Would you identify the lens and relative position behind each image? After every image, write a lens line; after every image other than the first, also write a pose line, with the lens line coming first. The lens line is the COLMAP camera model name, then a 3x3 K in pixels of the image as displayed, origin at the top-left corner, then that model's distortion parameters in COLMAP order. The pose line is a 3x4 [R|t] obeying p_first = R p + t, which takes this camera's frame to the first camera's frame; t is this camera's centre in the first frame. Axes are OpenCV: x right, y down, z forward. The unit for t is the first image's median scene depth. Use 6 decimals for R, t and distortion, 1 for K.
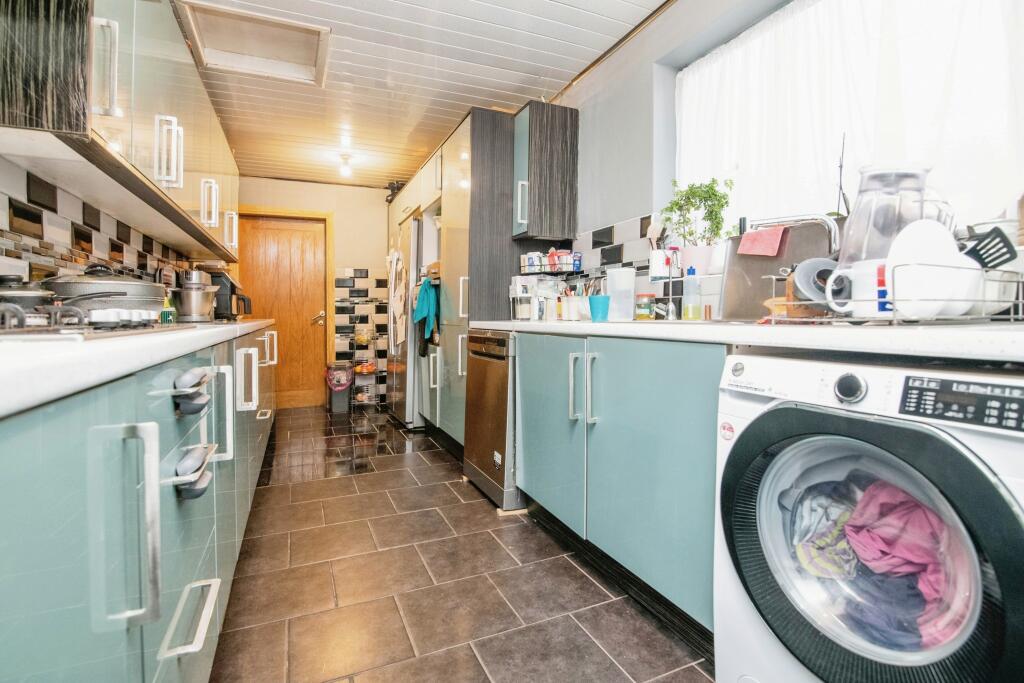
lens RADIAL K [[487.4, 0, 510.0], [0, 487.4, 313.9], [0, 0, 1]] dist [-0.000387, -0.000010]
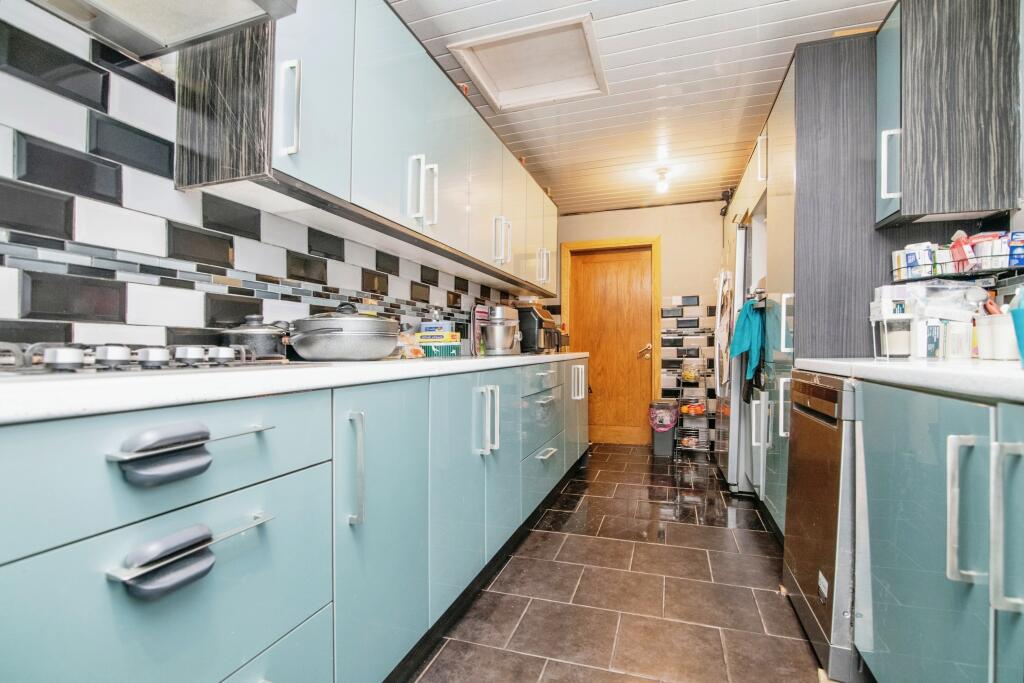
lens RADIAL K [[483.7, 0, 512.0], [0, 483.7, 341.5], [0, 0, 1]] dist [-0.013089, 0.000227]
pose [[0.741023, -0.008365, -0.671428, 0.070789], [0.002064, 0.999946, -0.010179, -0.002311], [0.671477, 0.006157, 0.741000, 0.226305]]
